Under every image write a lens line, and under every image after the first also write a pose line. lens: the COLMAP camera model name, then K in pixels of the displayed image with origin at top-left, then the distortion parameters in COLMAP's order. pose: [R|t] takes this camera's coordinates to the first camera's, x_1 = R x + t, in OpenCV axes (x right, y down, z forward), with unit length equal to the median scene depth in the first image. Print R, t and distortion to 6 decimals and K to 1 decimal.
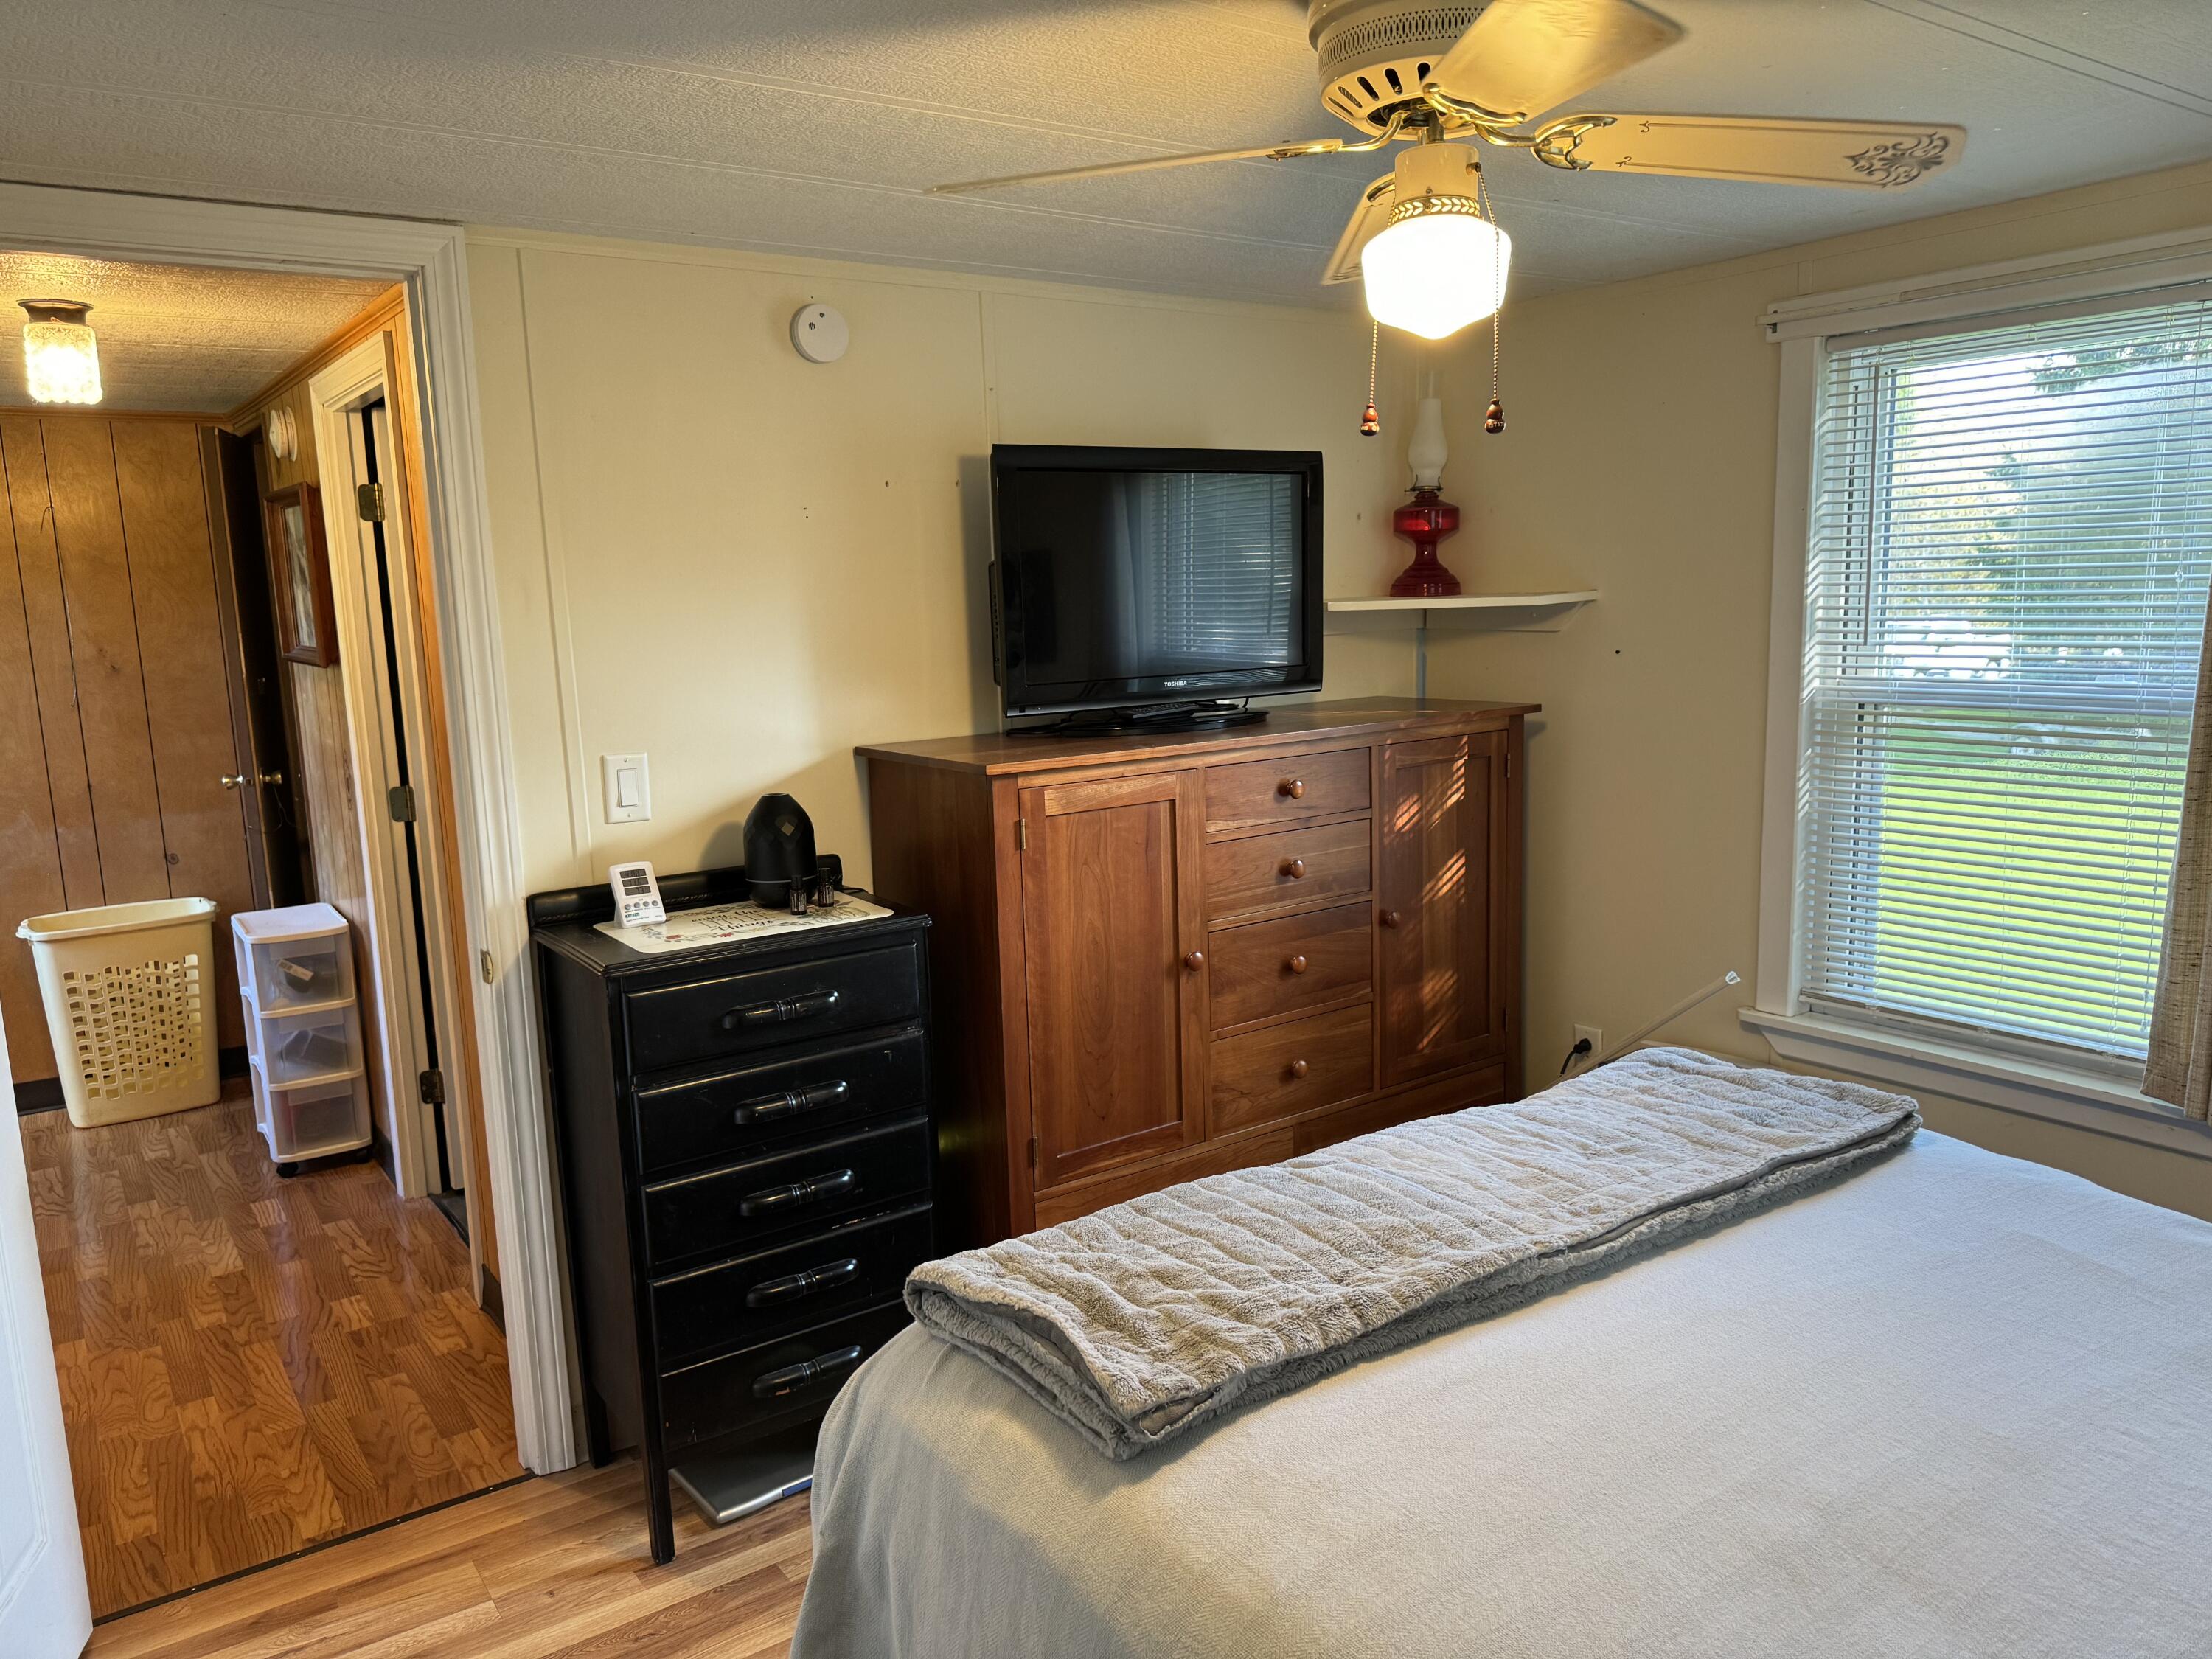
lens RADIAL K [[1565.1, 0, 1106.0], [0, 1565.1, 829.5], [0, 0, 1]] dist [0.008527, -0.002525]
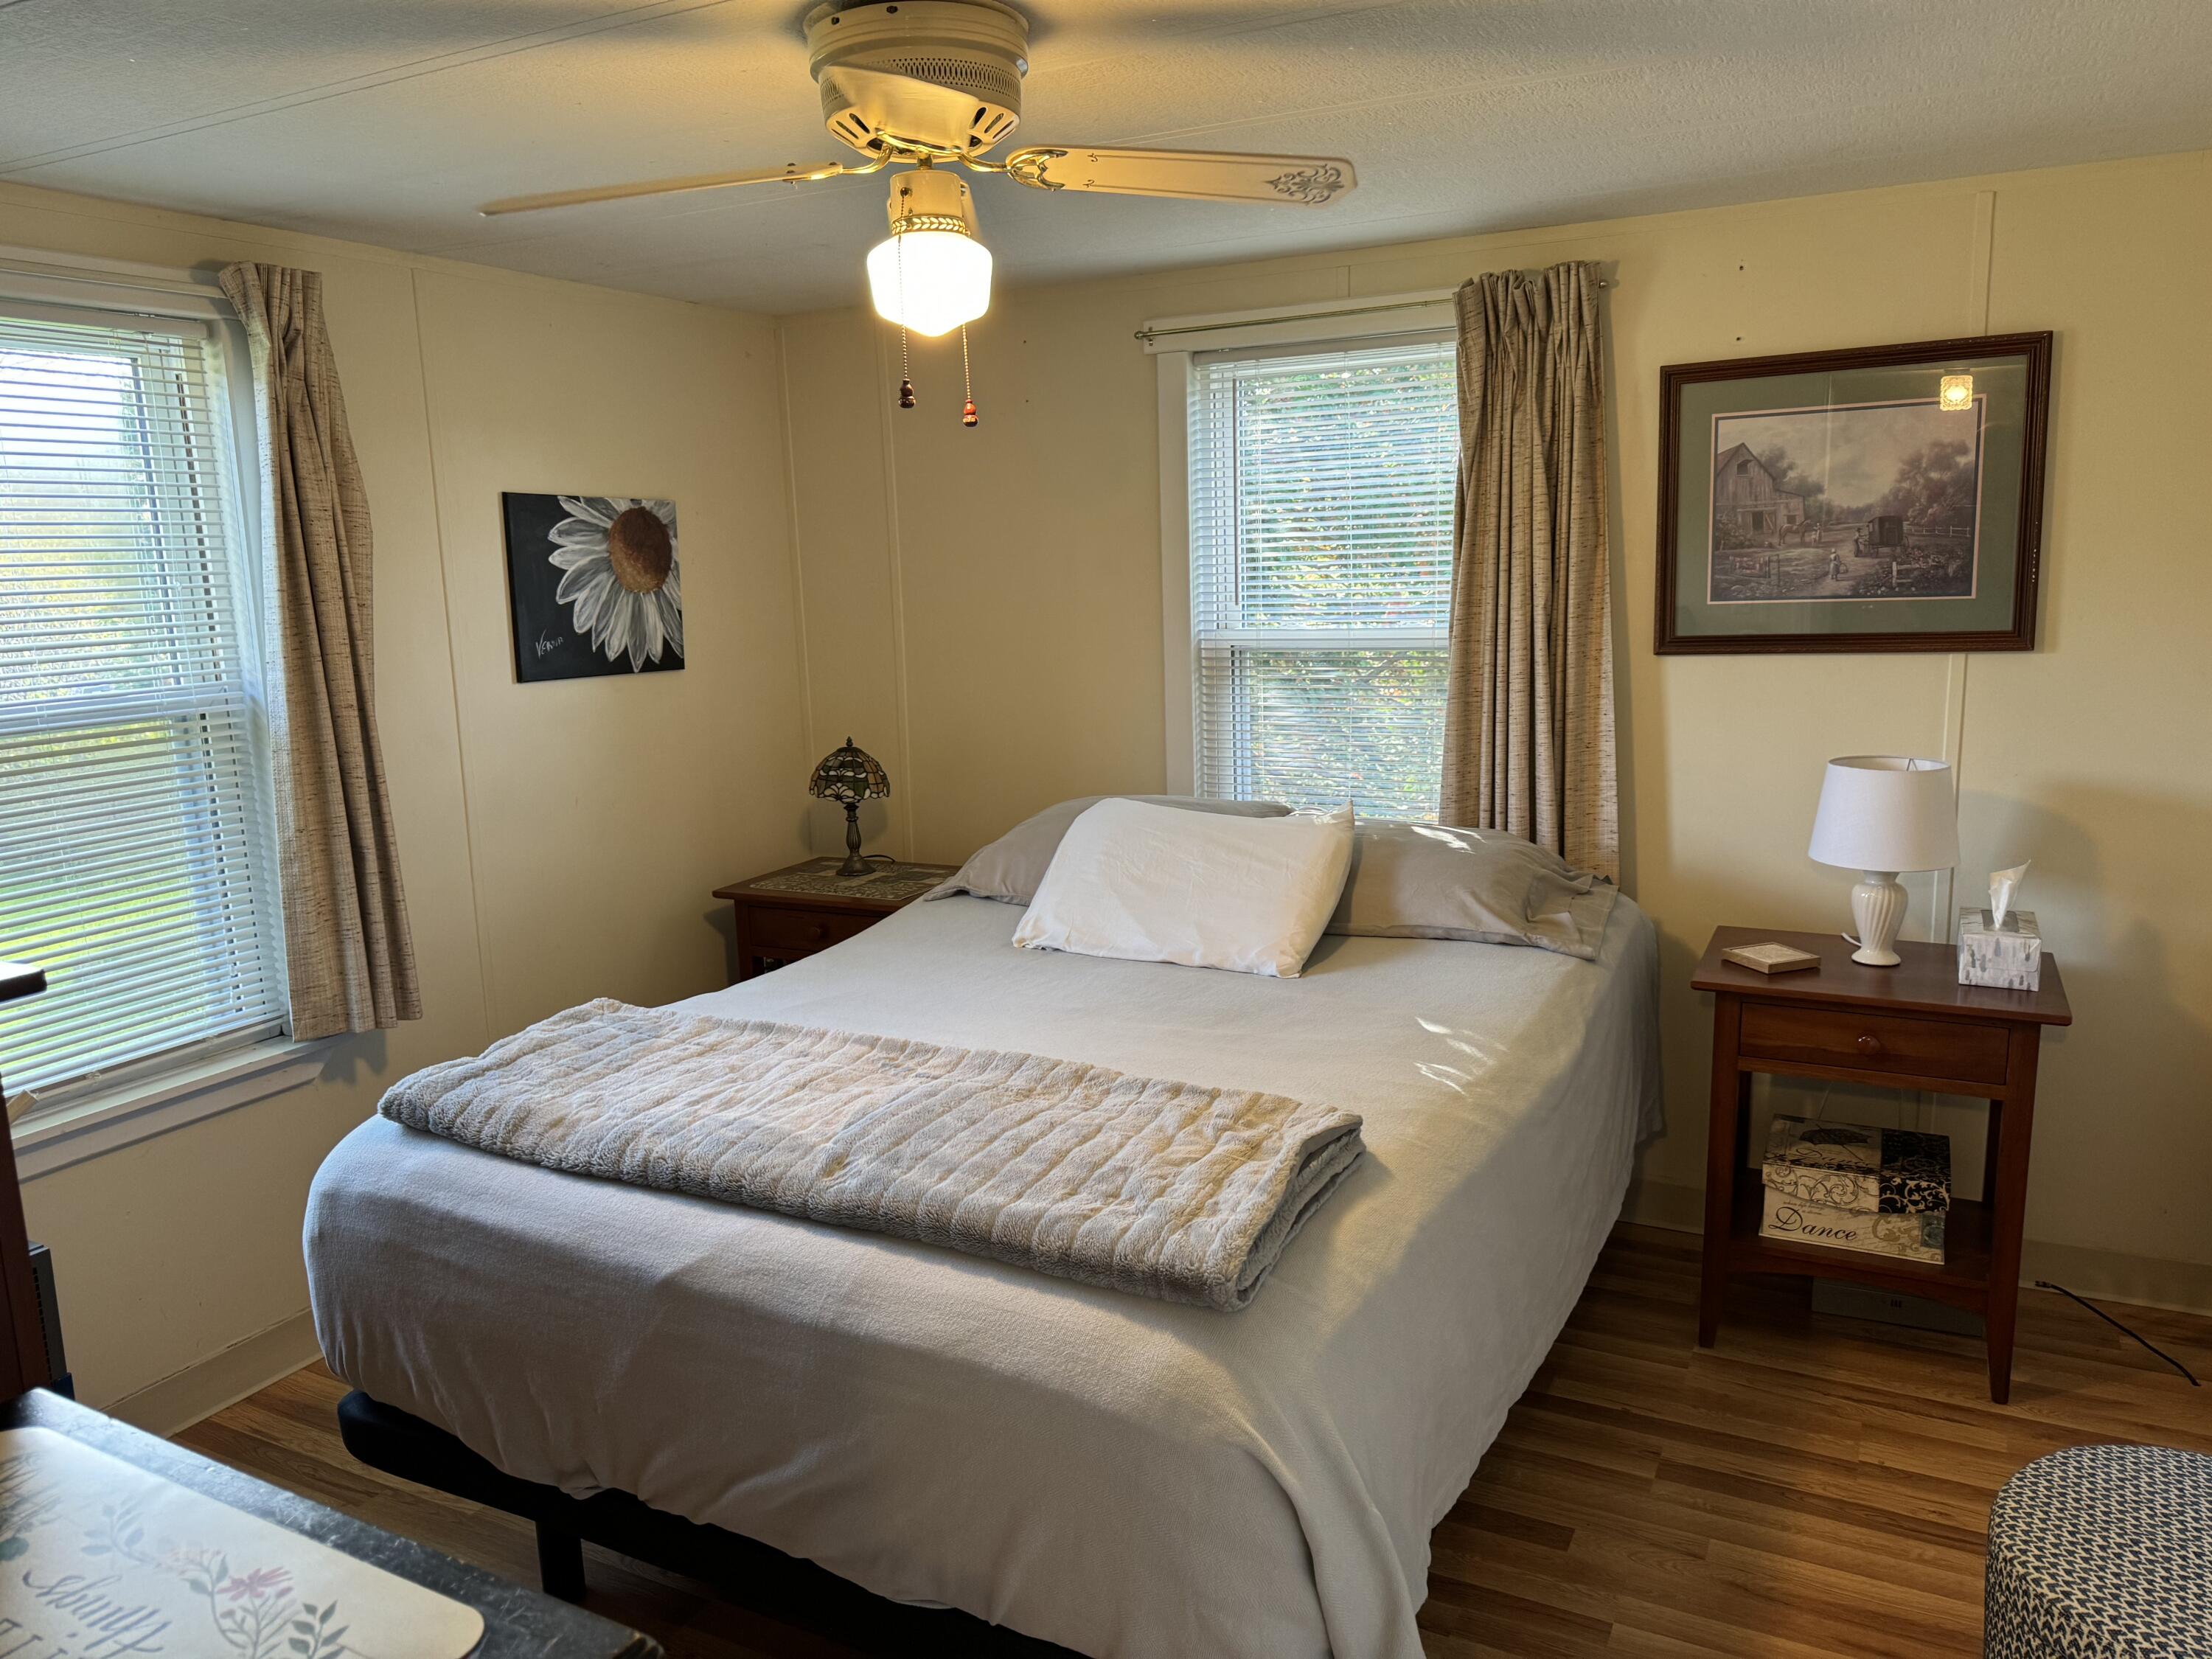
lens RADIAL K [[1538.2, 0, 1106.0], [0, 1538.2, 829.5], [0, 0, 1]] dist [0.094164, -0.175400]
pose [[-0.457971, -0.110455, 0.882078, -0.611886], [0.176139, 0.961304, 0.211826, -0.121029], [-0.871342, 0.252378, -0.420794, 0.975721]]
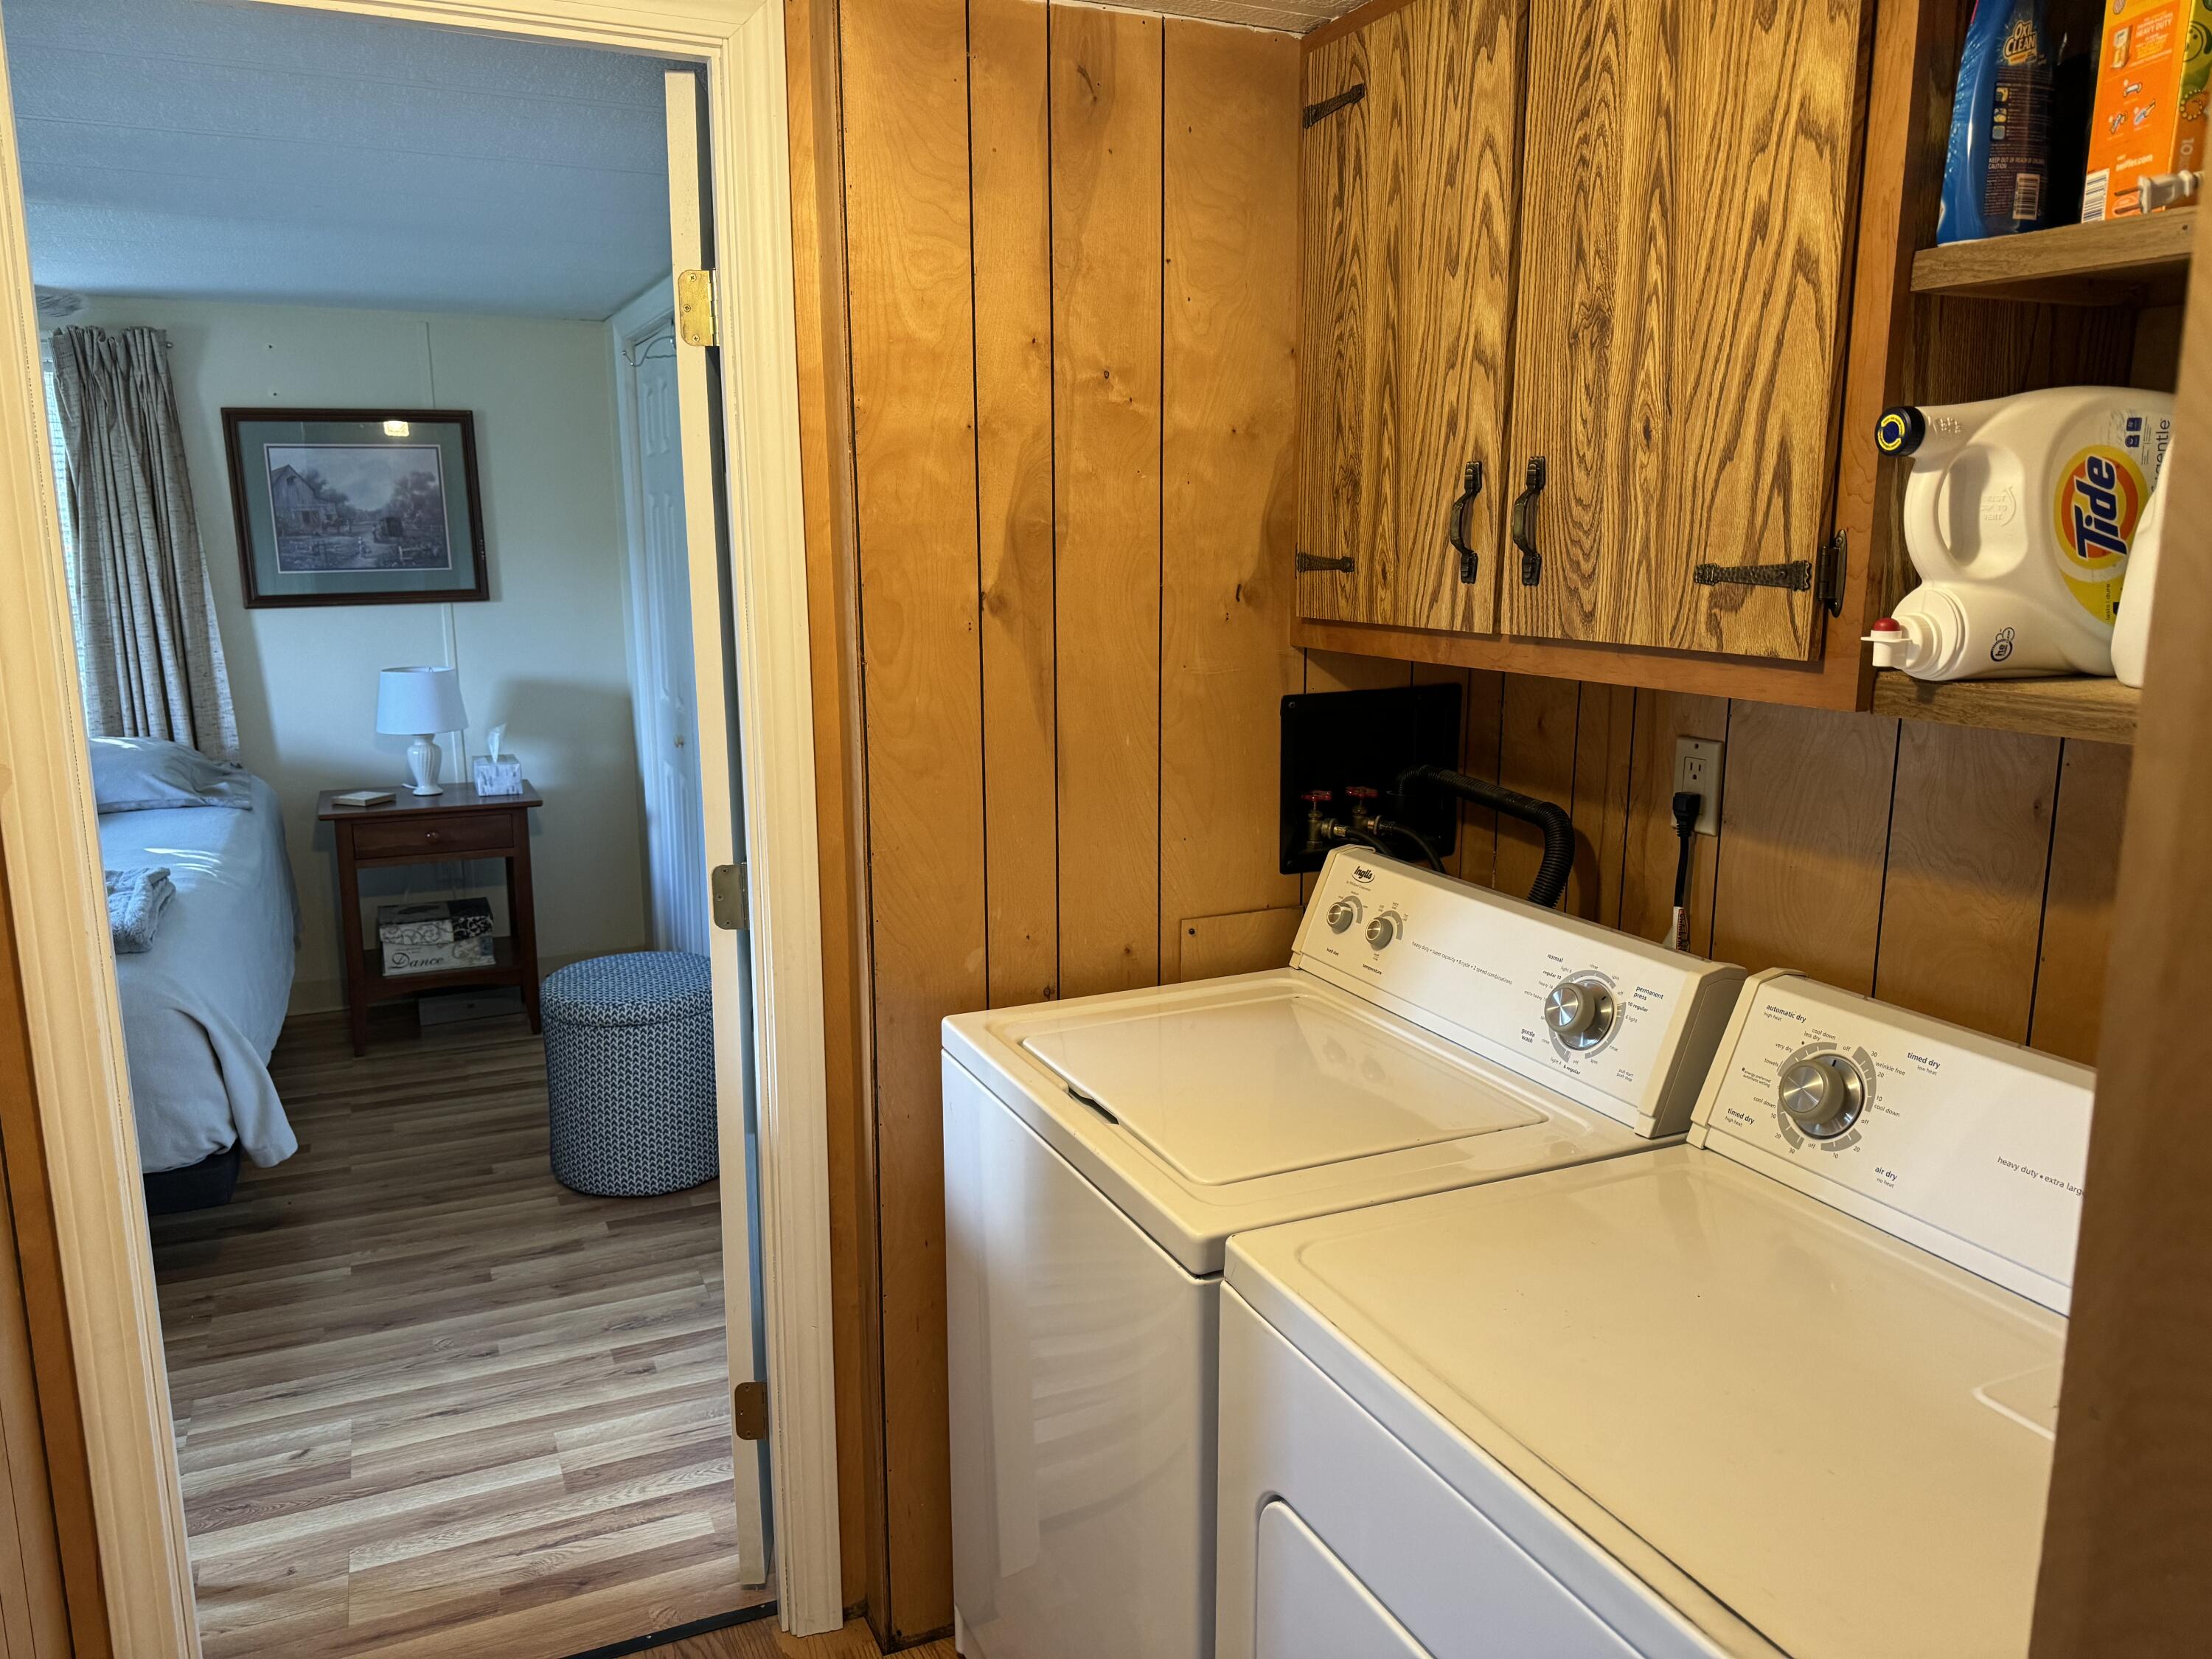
lens RADIAL K [[1565.1, 0, 1106.0], [0, 1565.1, 829.5], [0, 0, 1]] dist [0.008527, -0.002525]
pose [[-0.983879, 0.000106, 0.178838, -1.042428], [0.059901, 0.942431, 0.328992, -0.220176], [-0.168508, 0.334401, -0.927244, 1.707288]]
